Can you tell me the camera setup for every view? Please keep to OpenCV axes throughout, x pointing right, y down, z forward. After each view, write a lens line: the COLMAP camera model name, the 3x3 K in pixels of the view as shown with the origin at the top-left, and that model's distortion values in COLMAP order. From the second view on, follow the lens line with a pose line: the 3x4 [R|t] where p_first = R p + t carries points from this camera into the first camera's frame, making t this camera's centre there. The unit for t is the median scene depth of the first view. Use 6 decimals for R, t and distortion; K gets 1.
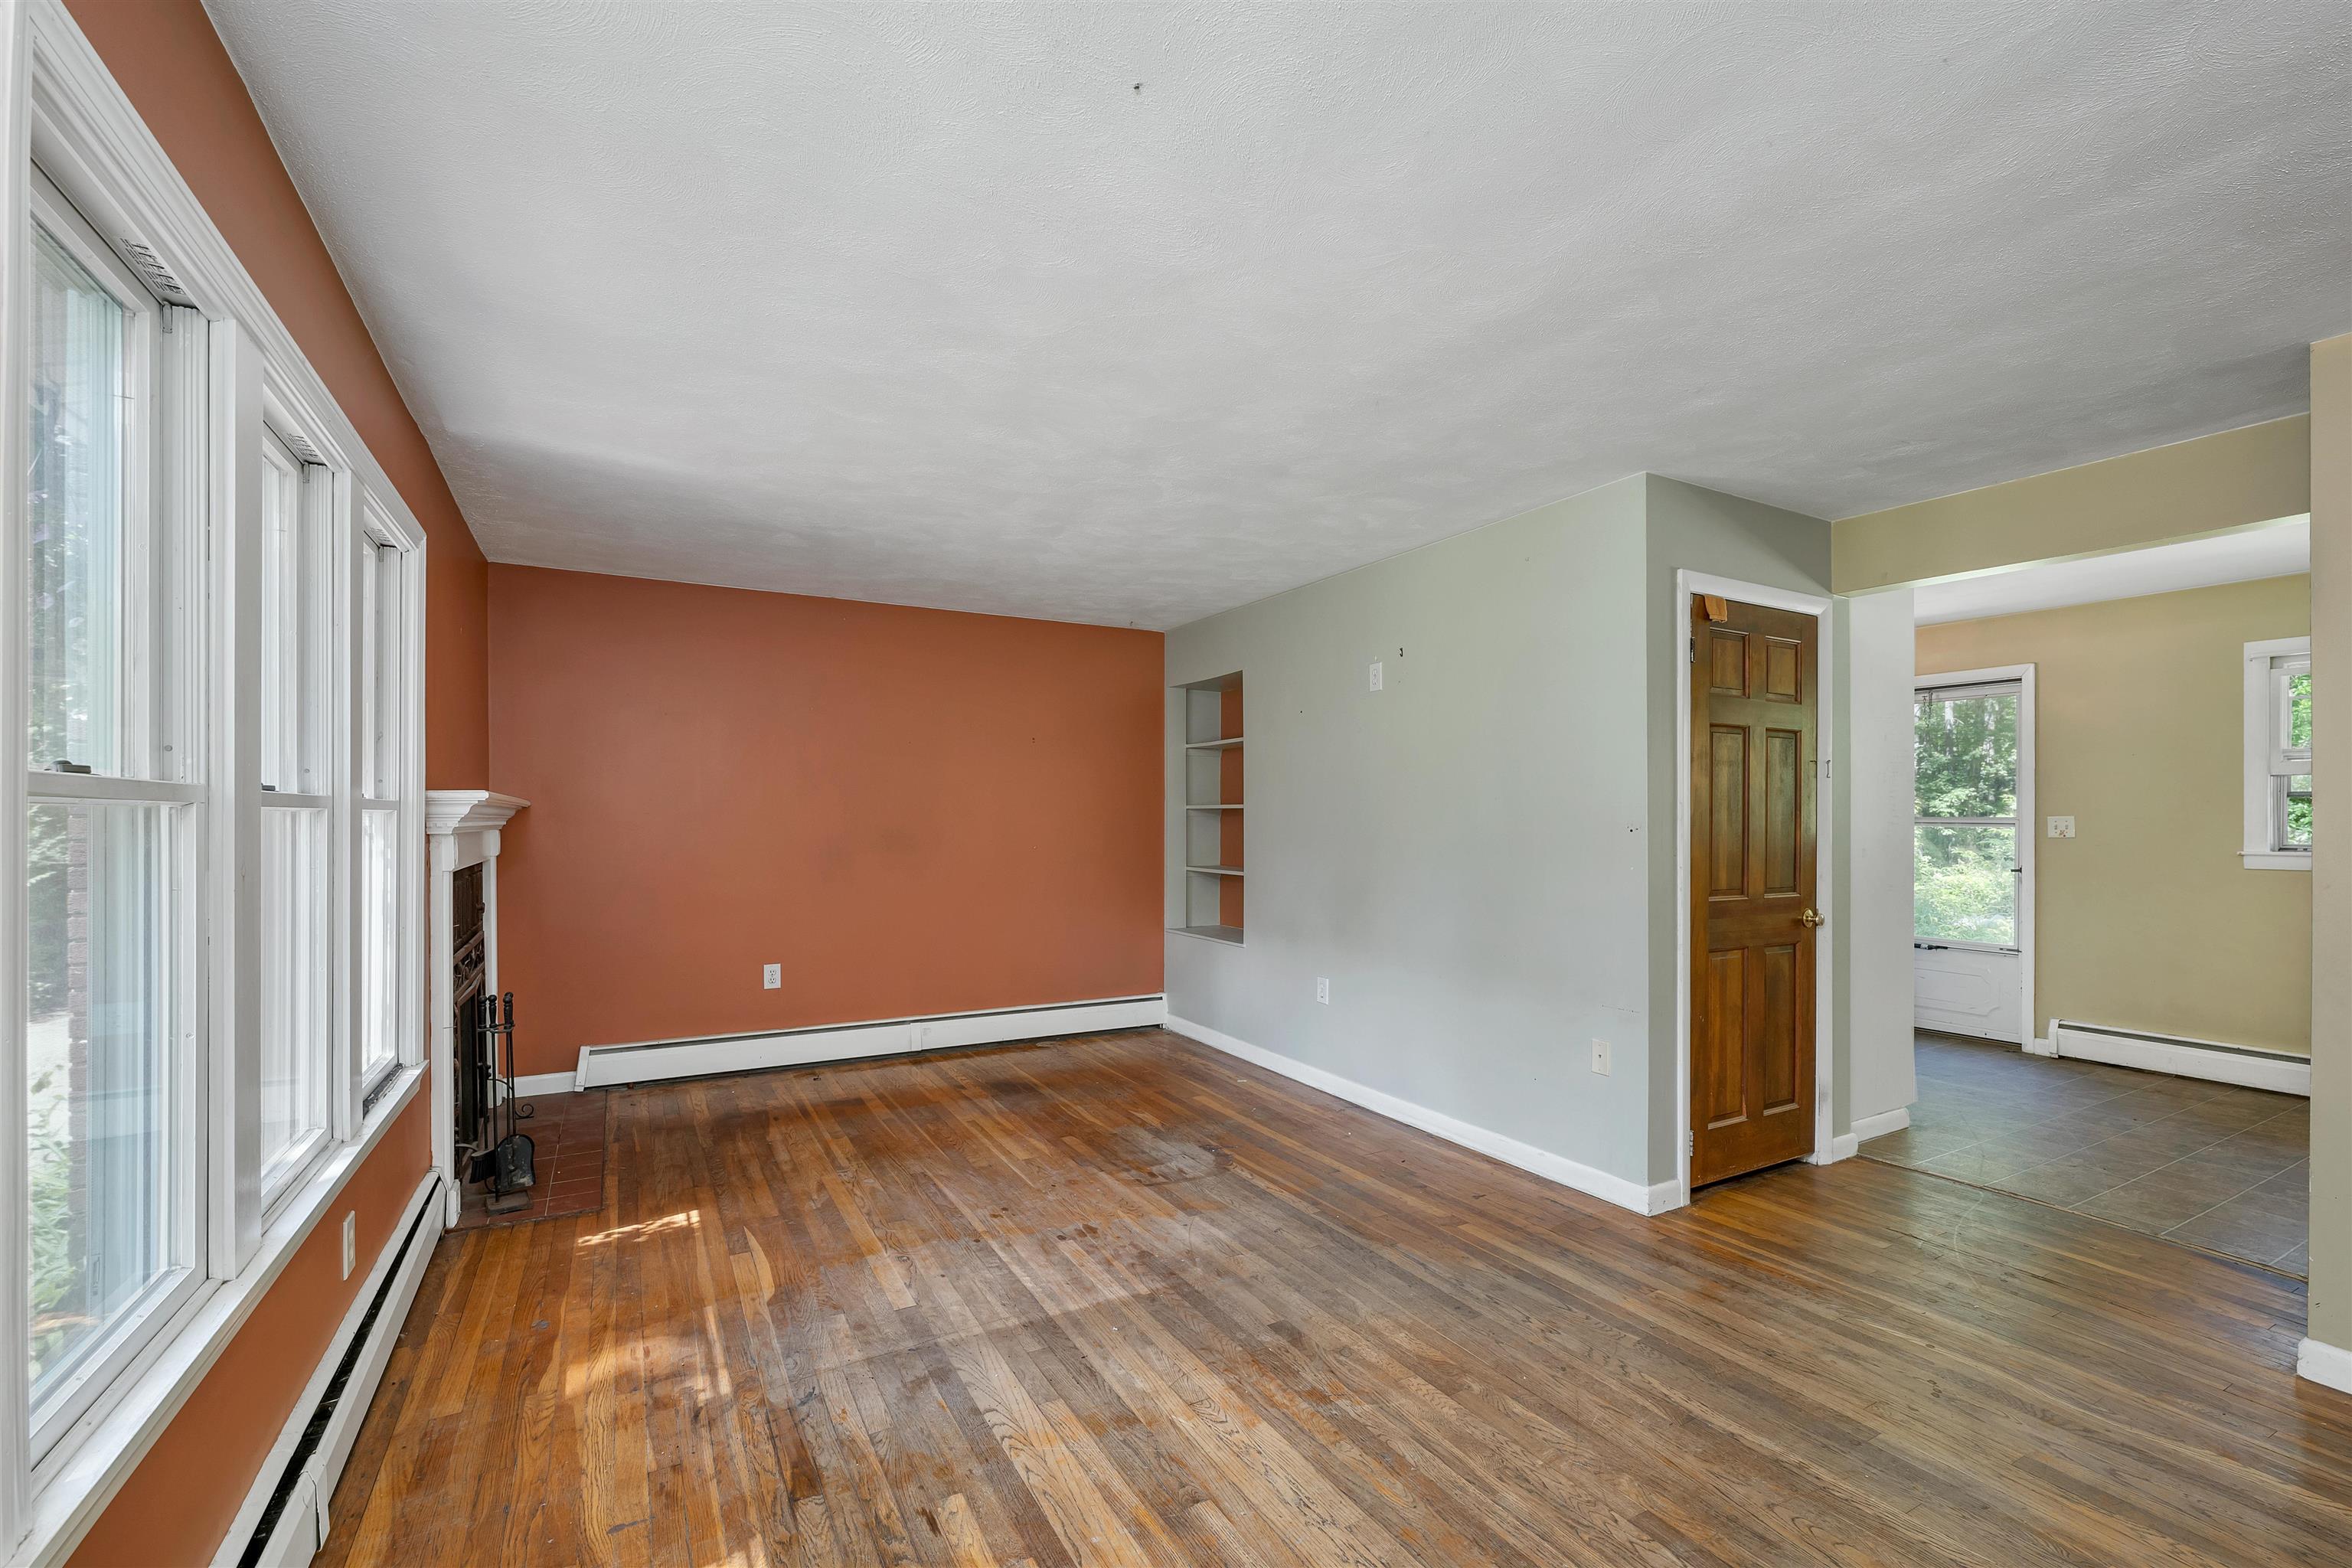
lens RADIAL K [[1011.1, 0, 1170.9], [0, 1011.1, 815.2], [0, 0, 1]] dist [-0.000713, 0.000071]
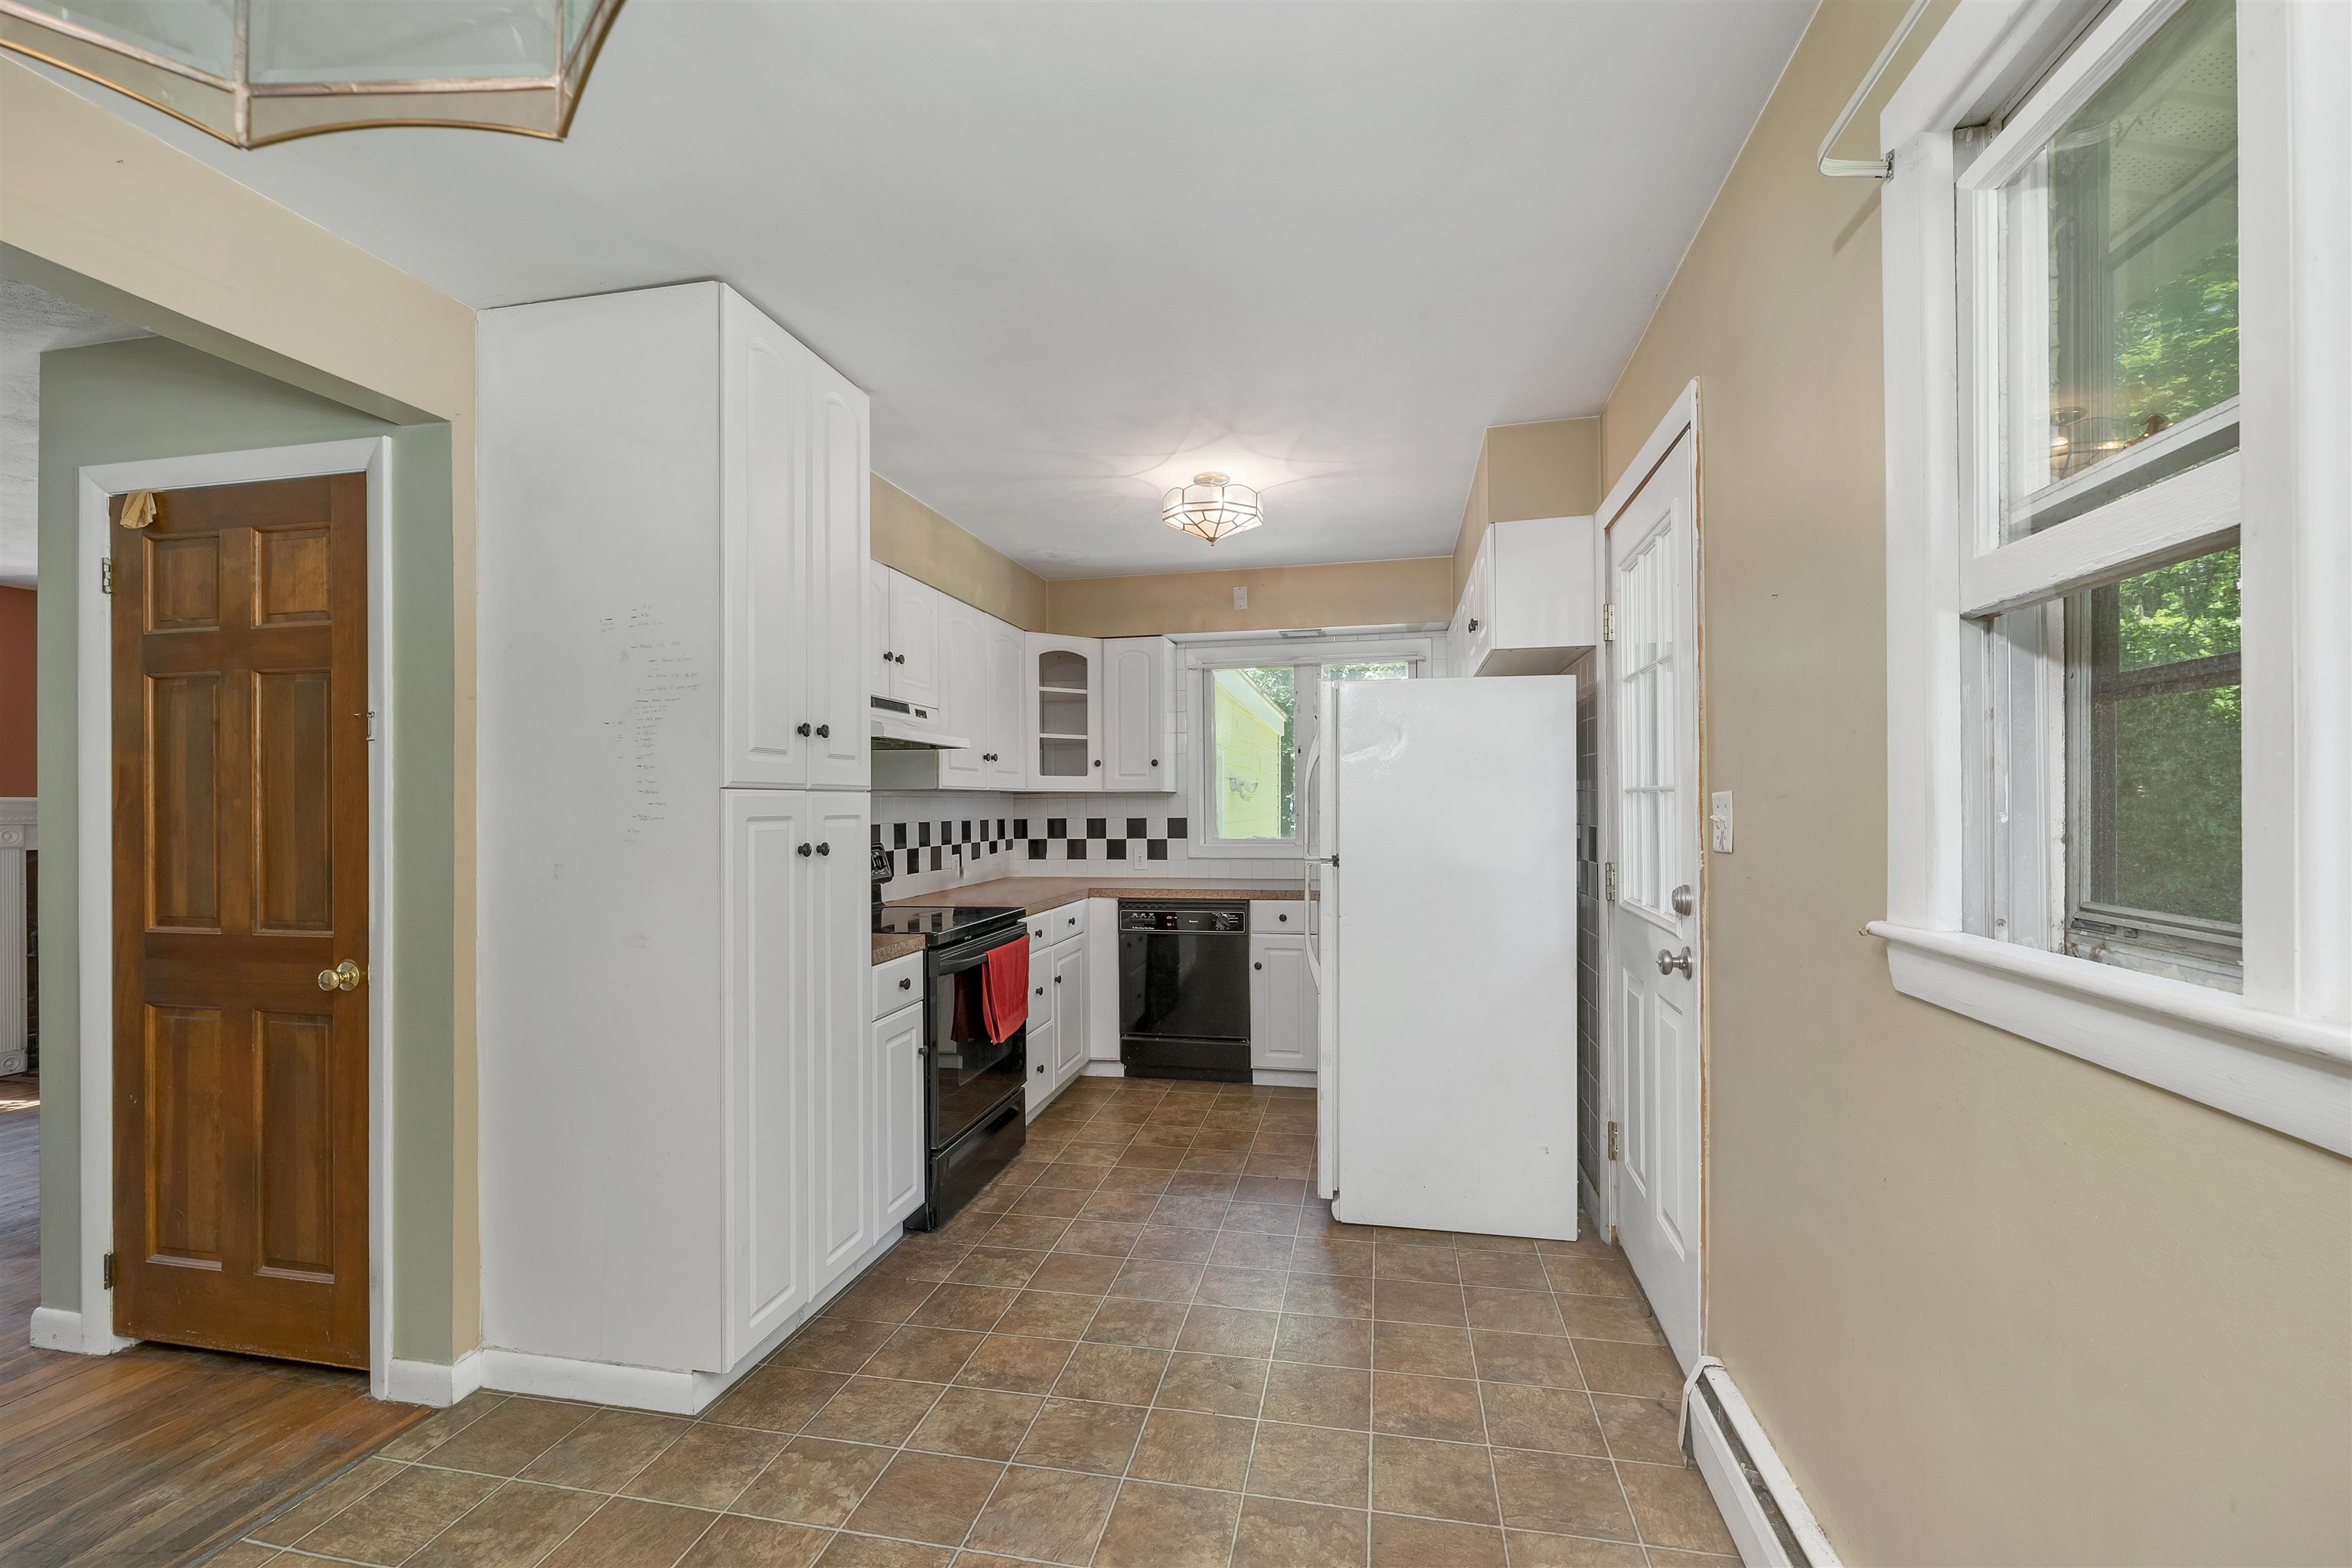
lens RADIAL K [[994.8, 0, 1174.9], [0, 994.8, 803.5], [0, 0, 1]] dist [-0.002624, -0.000162]
pose [[0.755854, -0.007298, -0.654700, 1.672067], [0.007167, 0.999970, -0.002872, 0.004030], [0.654702, -0.002521, 0.755883, 1.048808]]
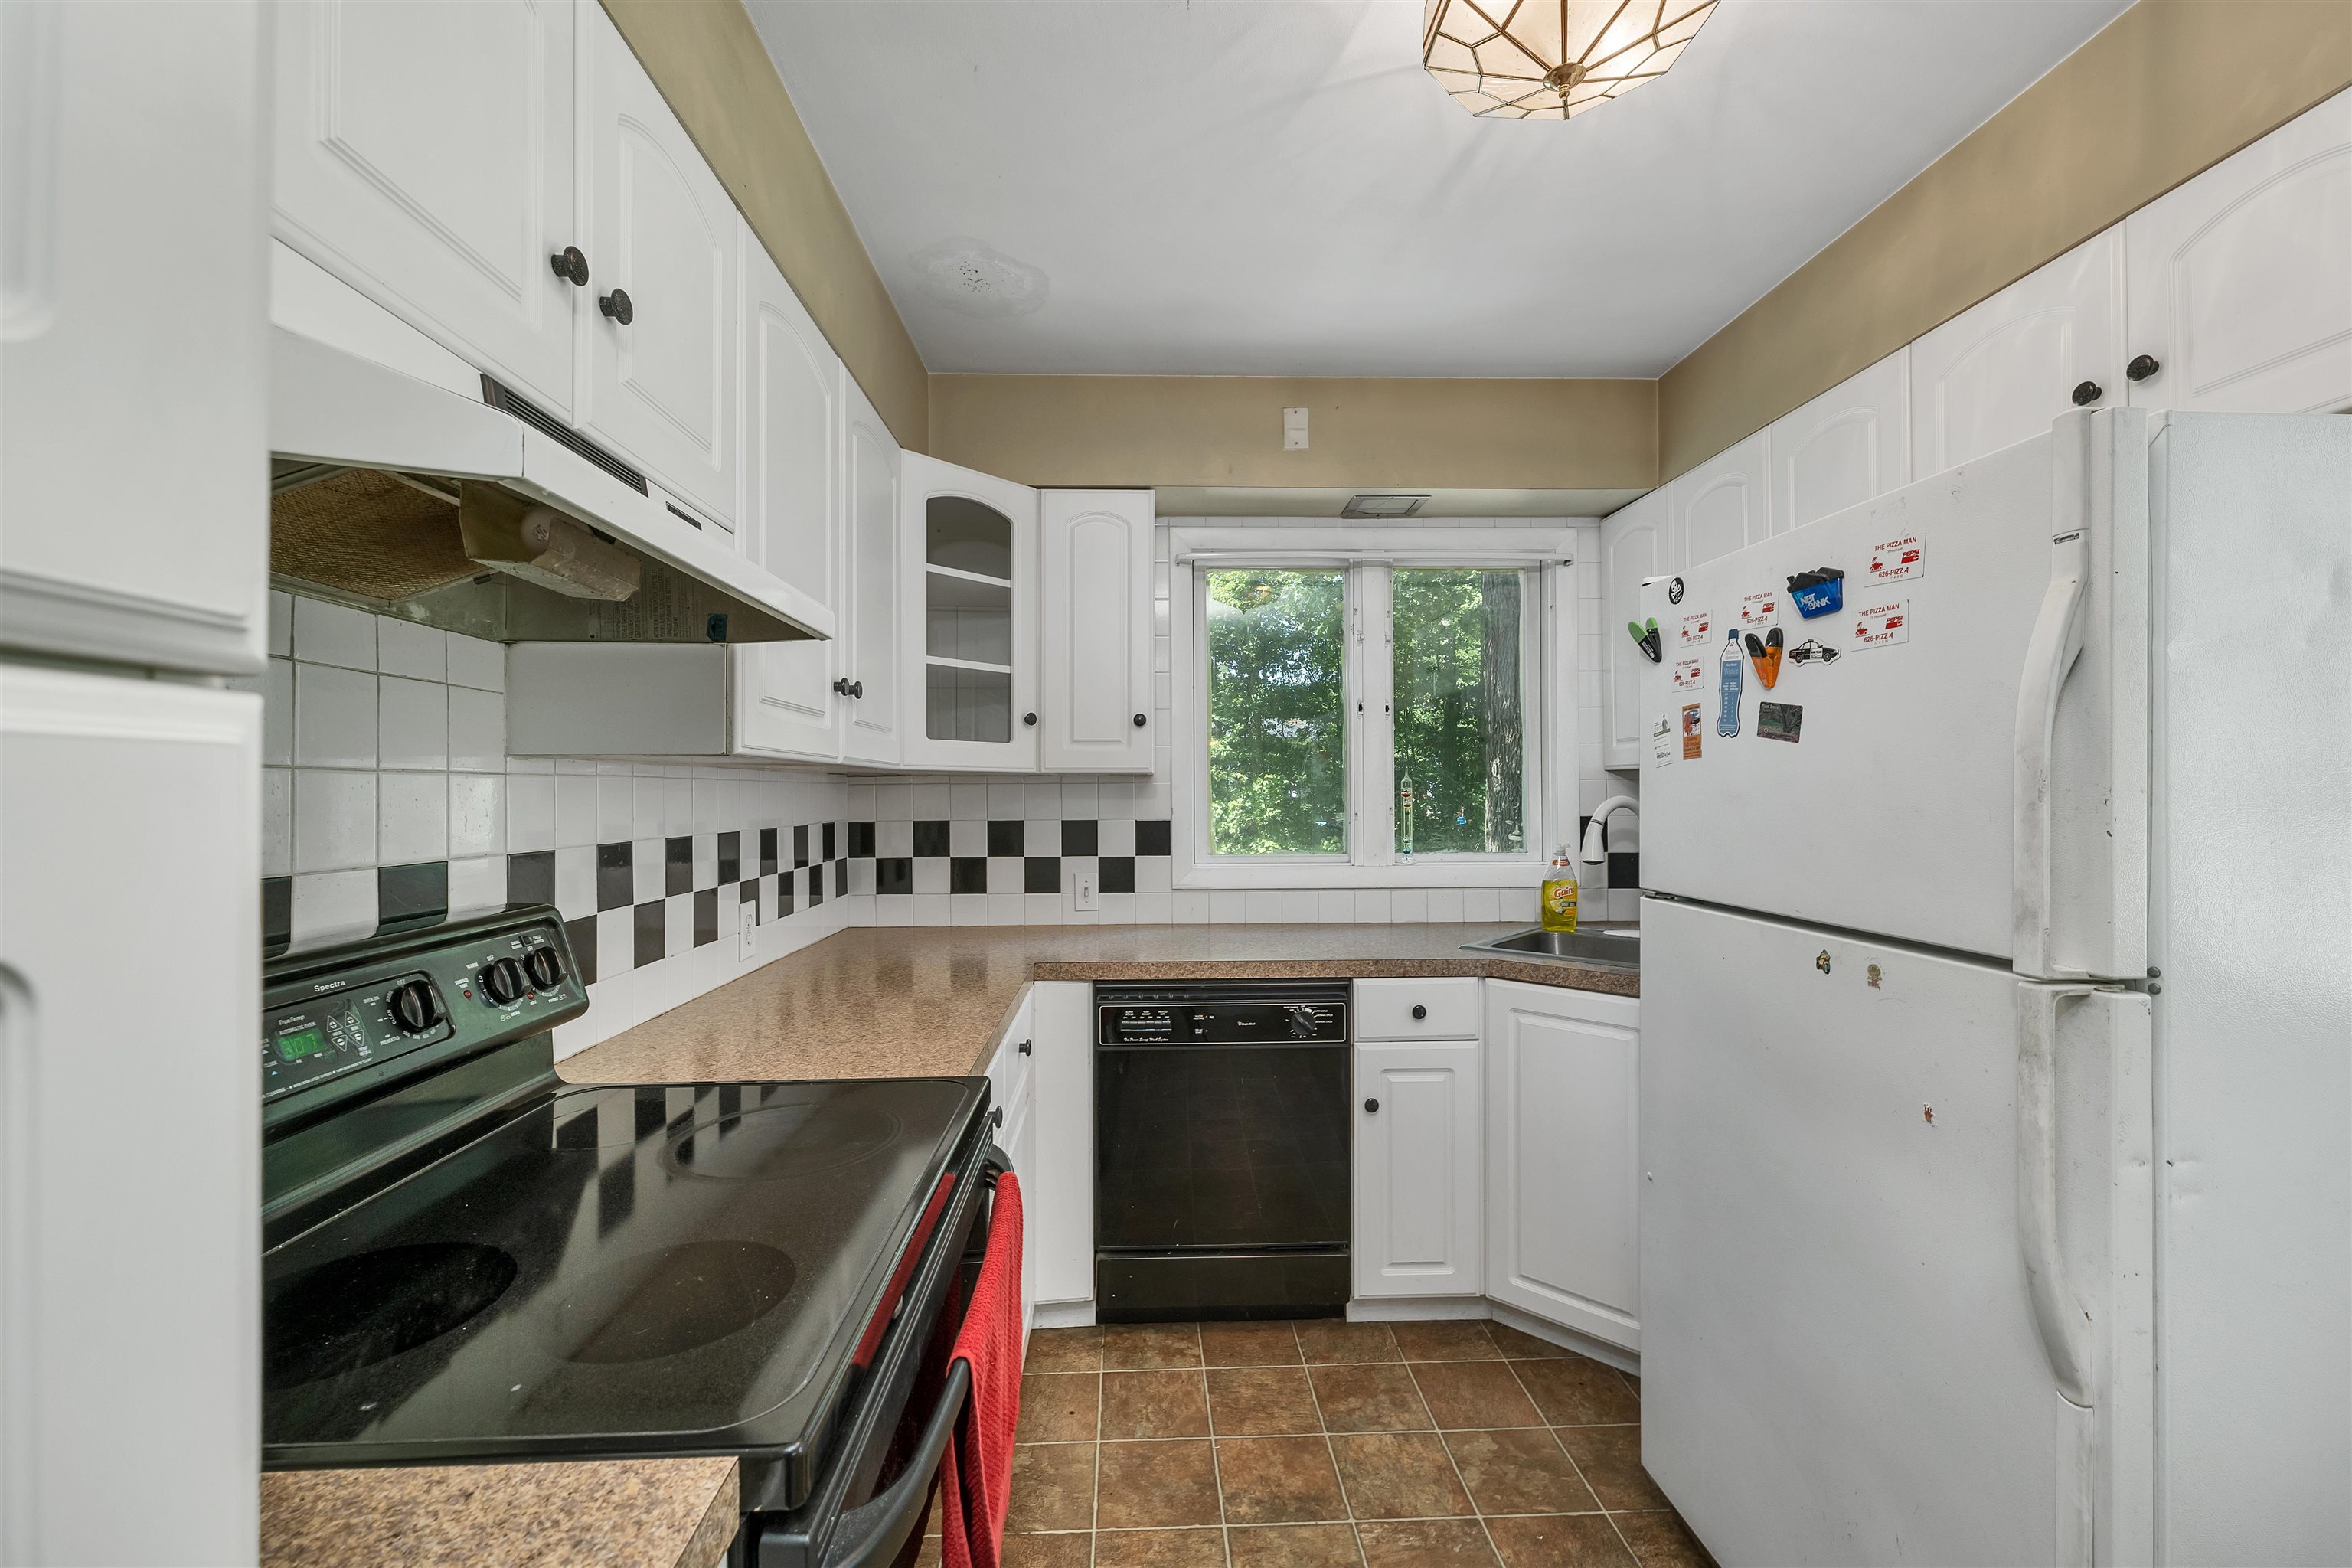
lens RADIAL K [[957.8, 0, 1176.0], [0, 957.8, 784.0], [0, 0, 1]] dist [0.002949, 0.000161]
pose [[0.896917, -0.007816, -0.442129, 1.013222], [0.002537, 0.999918, -0.012530, 0.000284], [0.442191, 0.010117, 0.896864, 1.490288]]
